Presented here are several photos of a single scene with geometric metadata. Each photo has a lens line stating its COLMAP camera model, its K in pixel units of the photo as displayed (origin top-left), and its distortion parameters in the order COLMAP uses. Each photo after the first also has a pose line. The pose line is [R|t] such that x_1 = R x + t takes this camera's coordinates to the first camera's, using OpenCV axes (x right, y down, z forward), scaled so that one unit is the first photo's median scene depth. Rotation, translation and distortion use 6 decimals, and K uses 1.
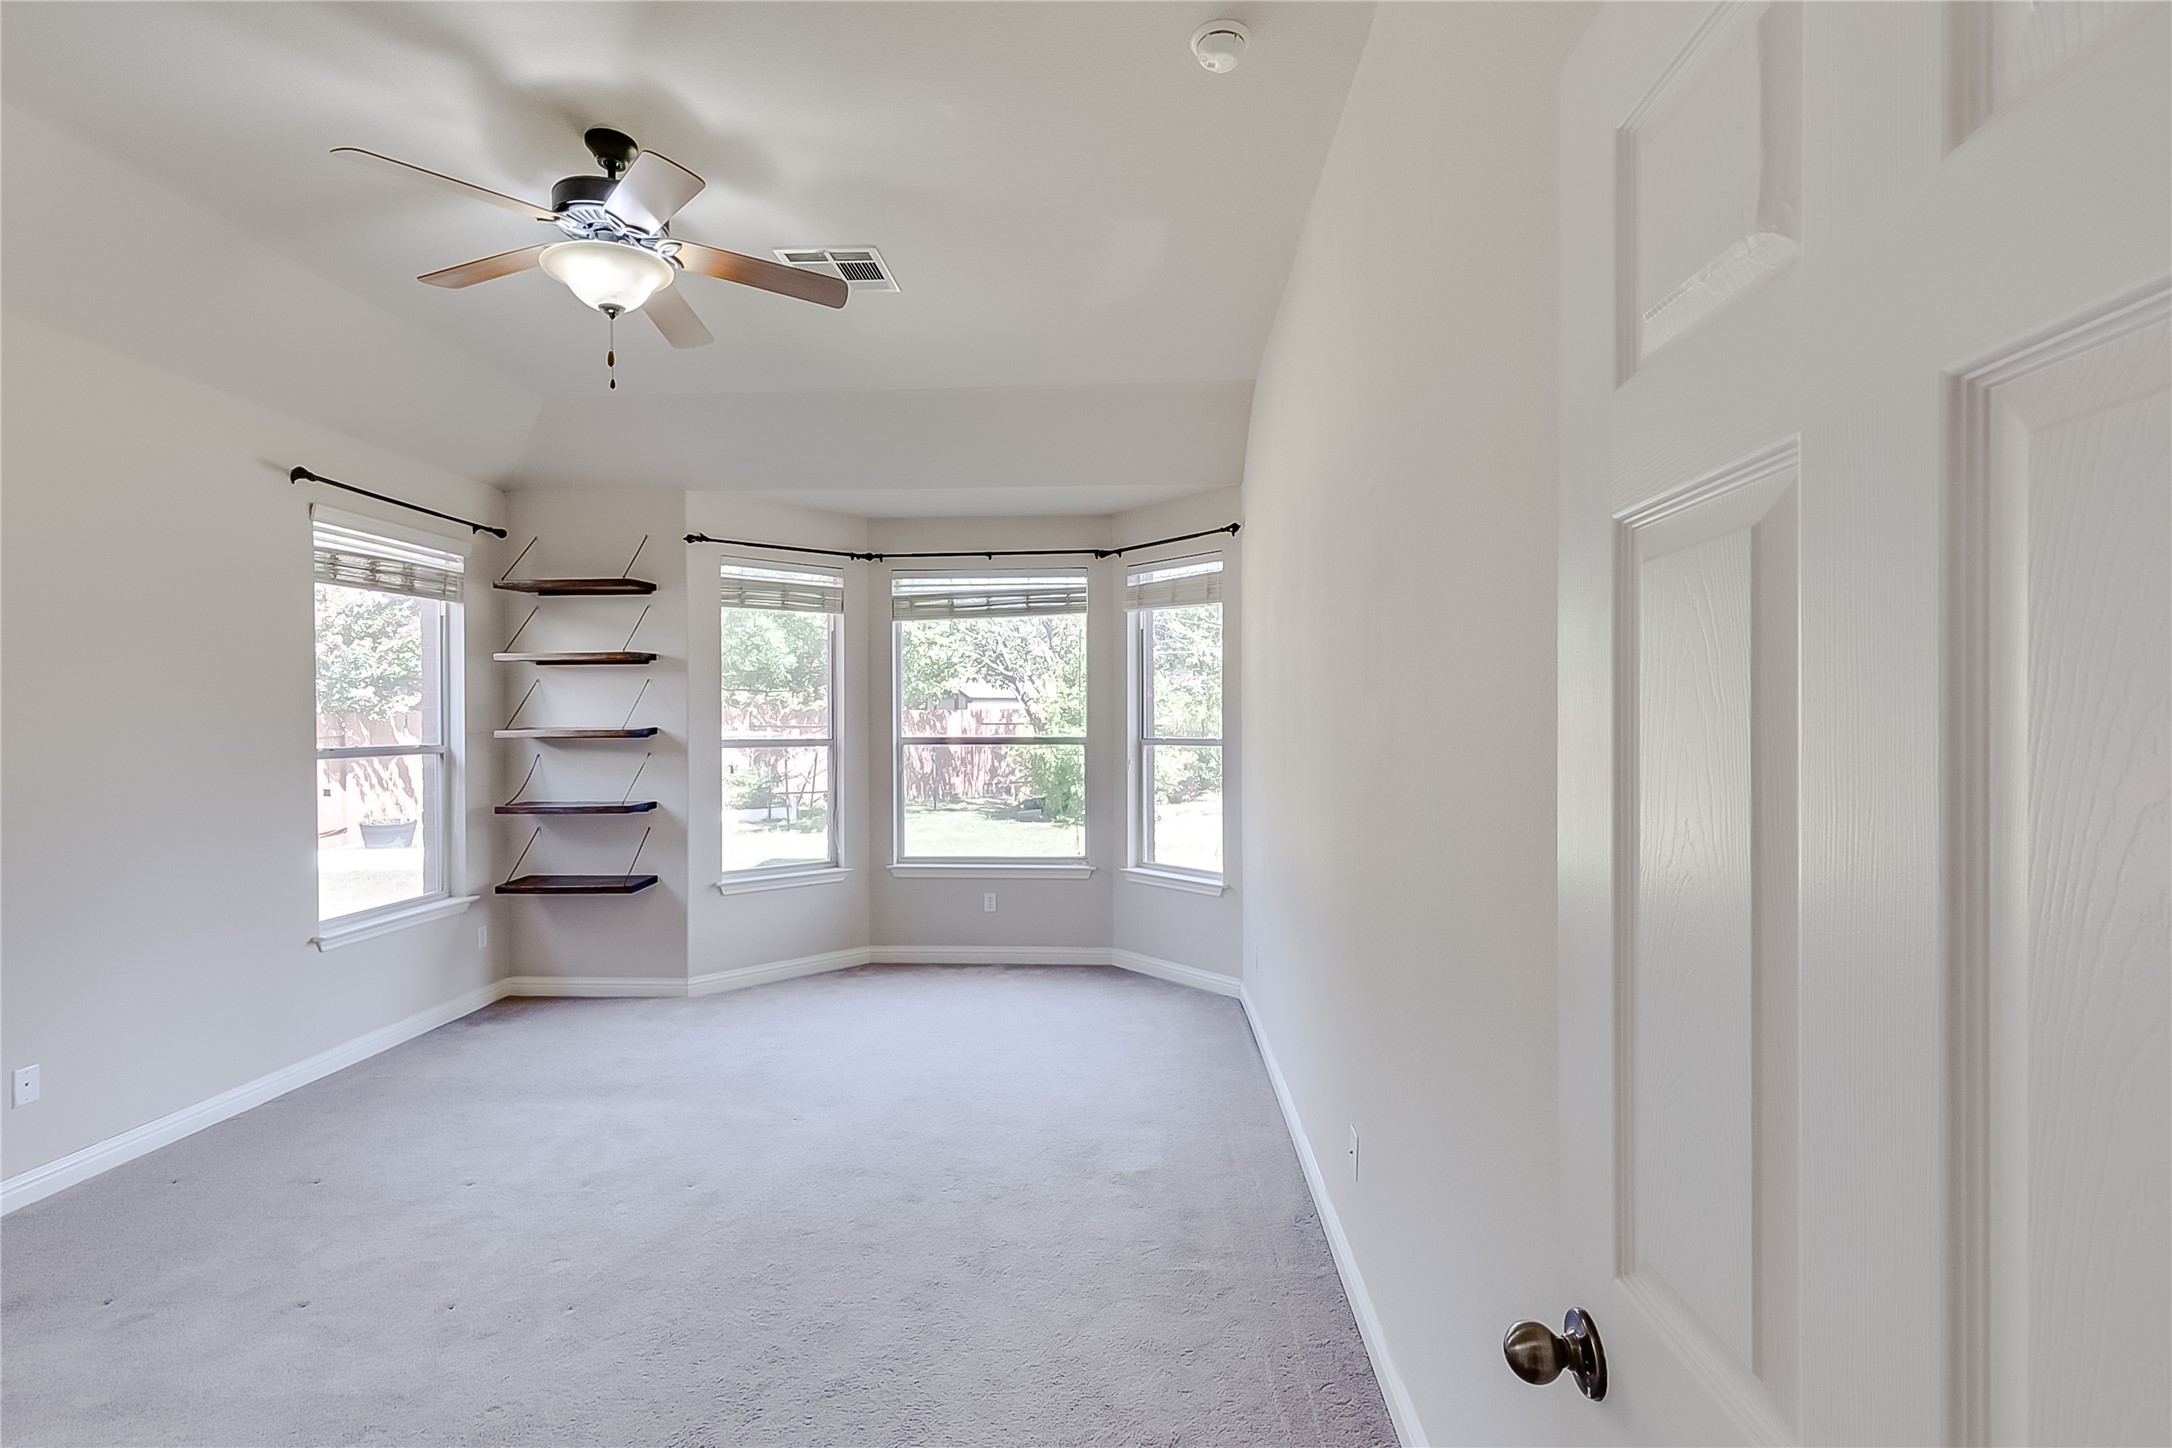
lens RADIAL K [[978.4, 0, 1097.6], [0, 978.4, 728.1], [0, 0, 1]] dist [0.005257, 0.000032]
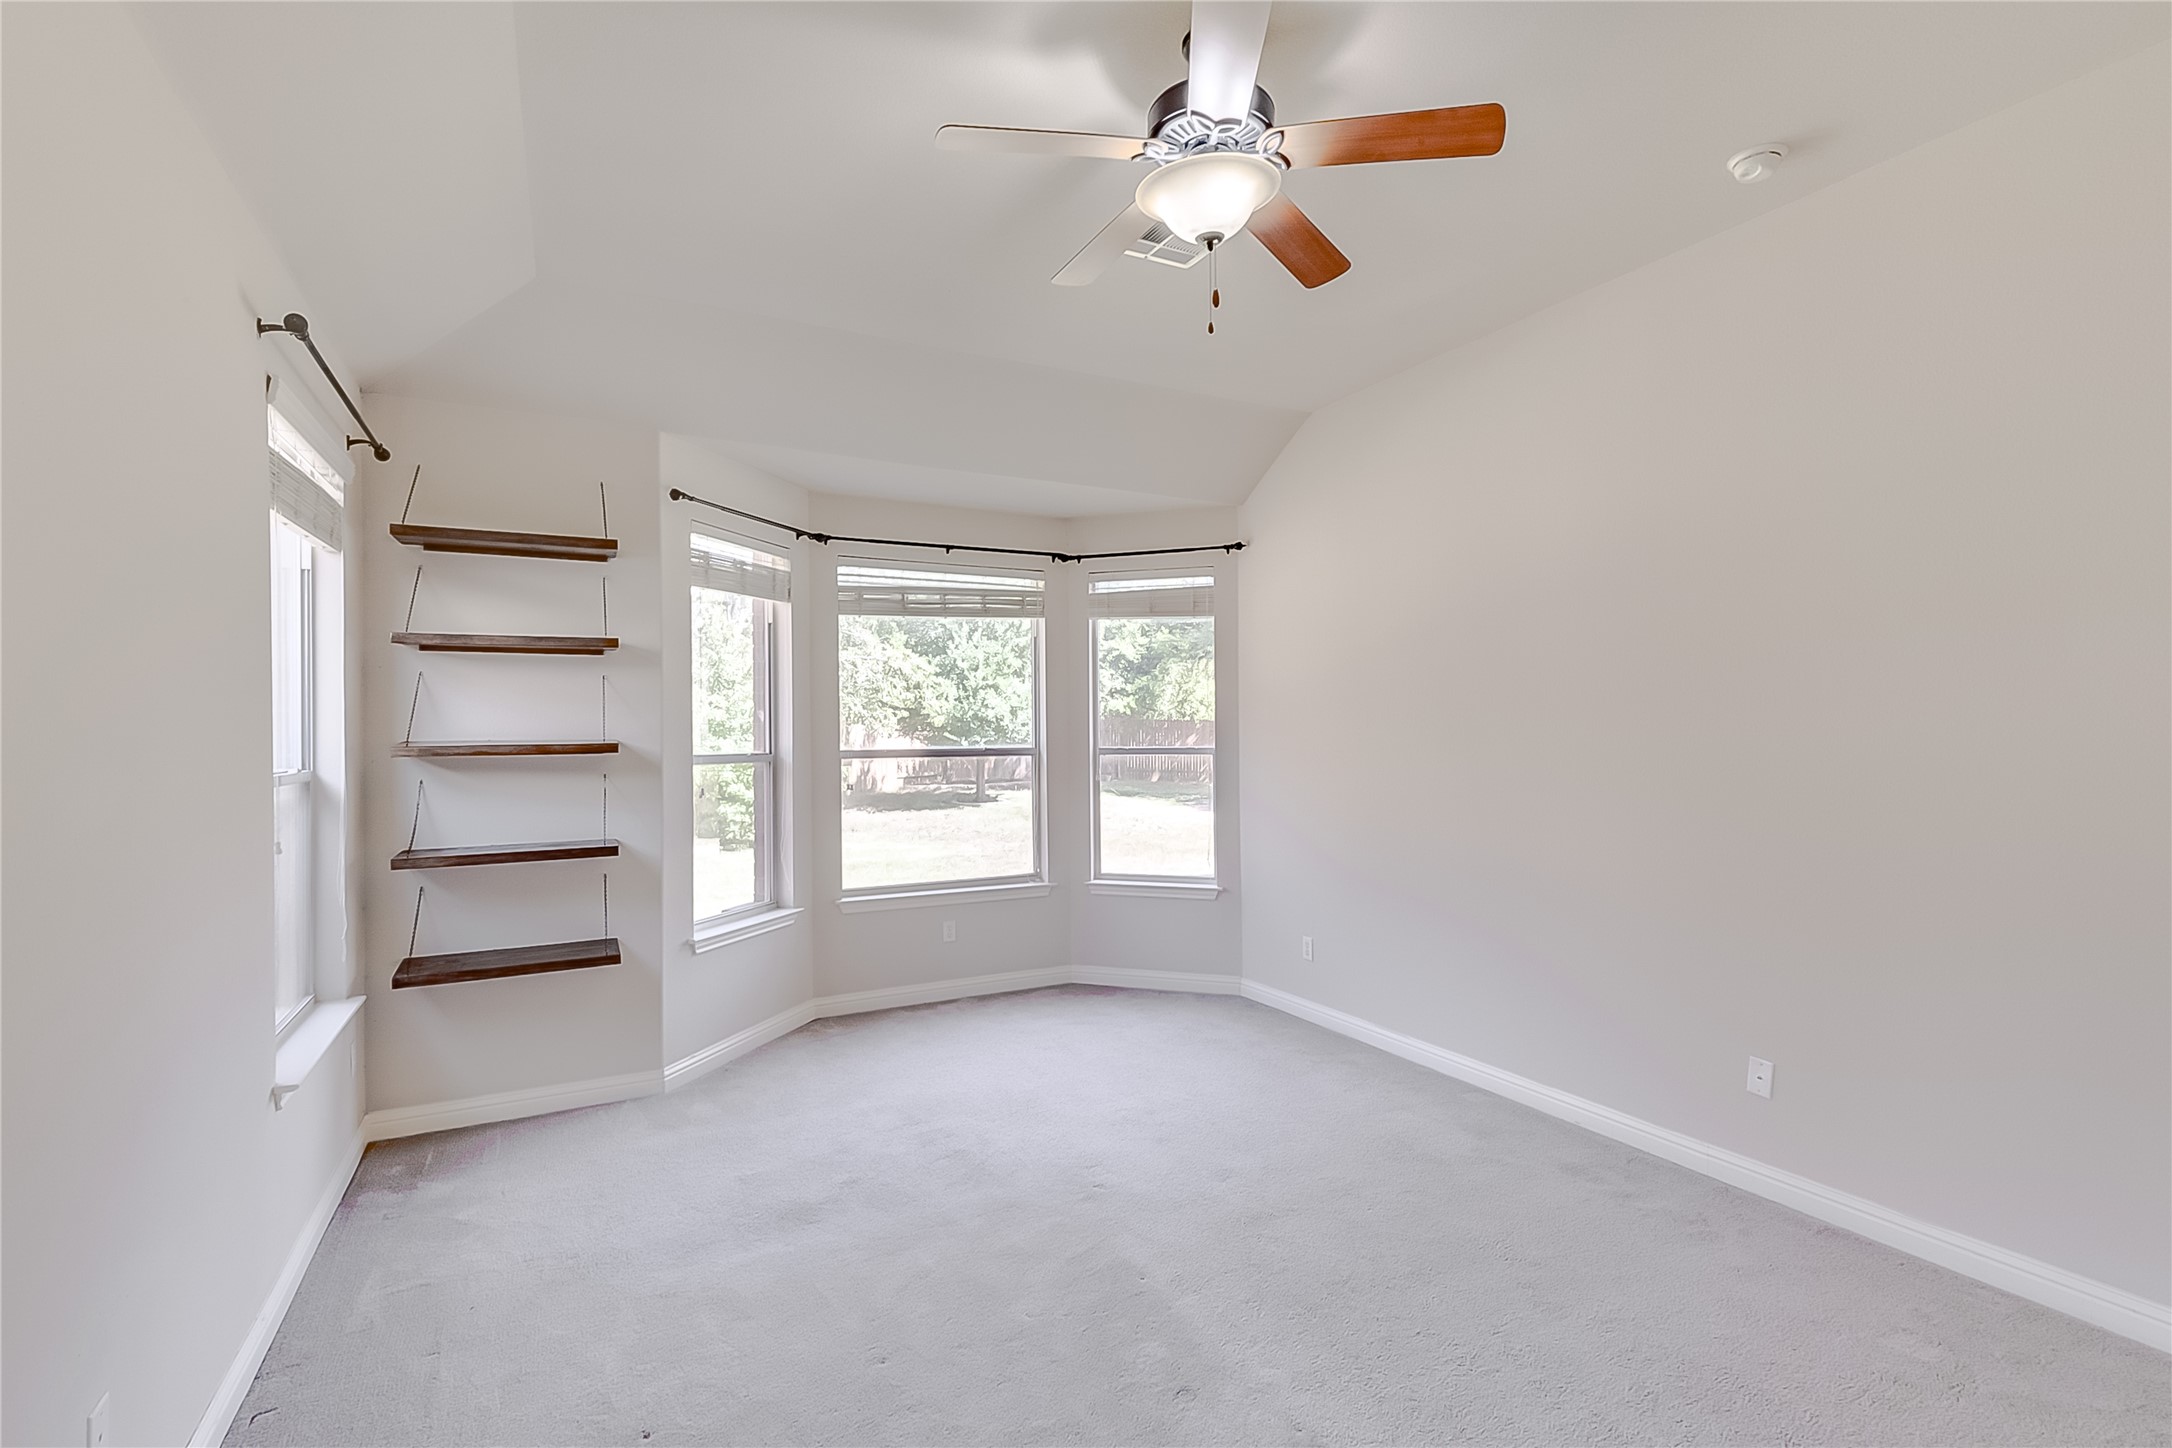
lens RADIAL K [[978.4, 0, 1097.6], [0, 978.4, 728.1], [0, 0, 1]] dist [0.005257, 0.000032]
pose [[0.863270, -0.000155, 0.504742, -0.494016], [0.006125, 0.999930, -0.010169, 0.000340], [-0.504705, 0.011870, 0.863210, 0.160979]]
